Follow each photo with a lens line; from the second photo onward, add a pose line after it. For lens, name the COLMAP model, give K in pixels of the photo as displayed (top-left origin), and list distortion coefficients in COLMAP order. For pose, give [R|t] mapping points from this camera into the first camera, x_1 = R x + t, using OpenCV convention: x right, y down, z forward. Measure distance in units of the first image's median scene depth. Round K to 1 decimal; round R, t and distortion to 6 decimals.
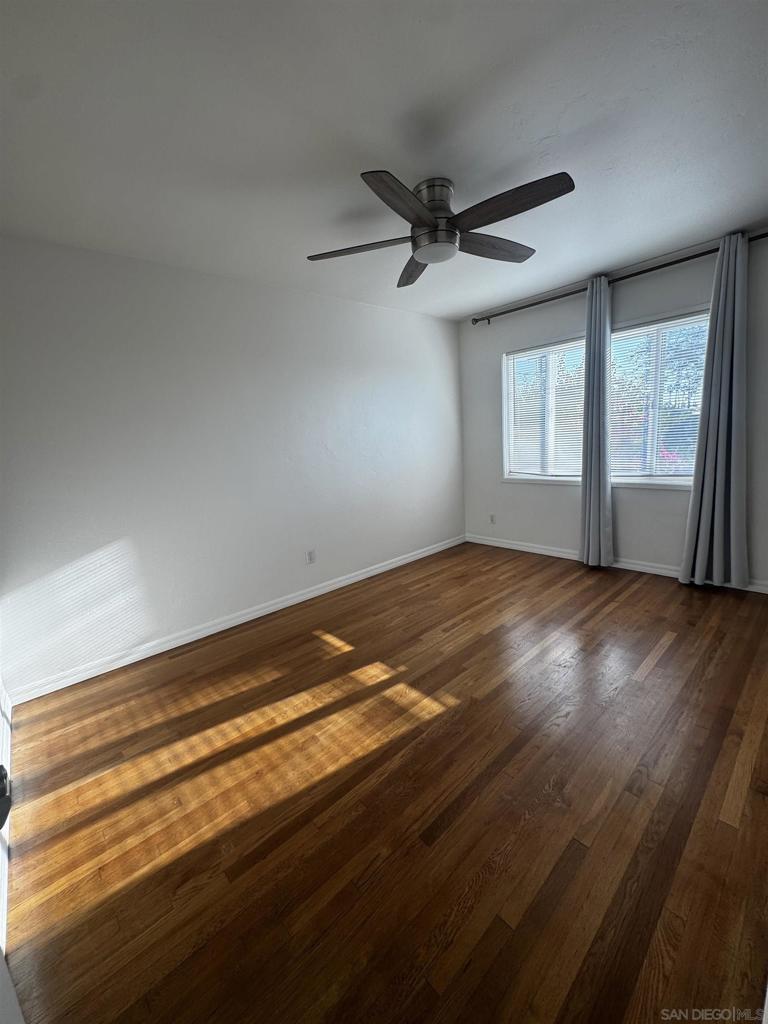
lens RADIAL K [[407.0, 0, 384.0], [0, 407.0, 512.0], [0, 0, 1]] dist [-0.004989, -0.000180]
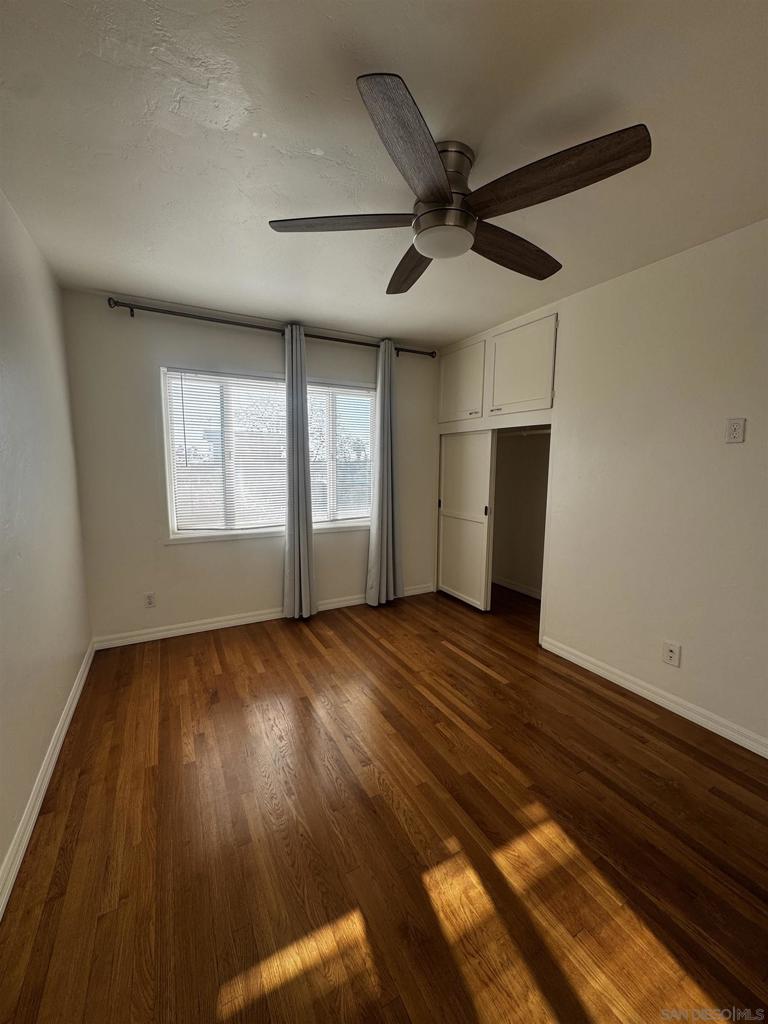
lens RADIAL K [[407.0, 0, 384.0], [0, 407.0, 512.0], [0, 0, 1]] dist [-0.004989, -0.000180]
pose [[0.239524, -0.049913, 0.969607, -0.394220], [0.154484, 0.987914, 0.012693, -0.105634], [-0.958521, 0.146748, 0.244340, 0.604641]]
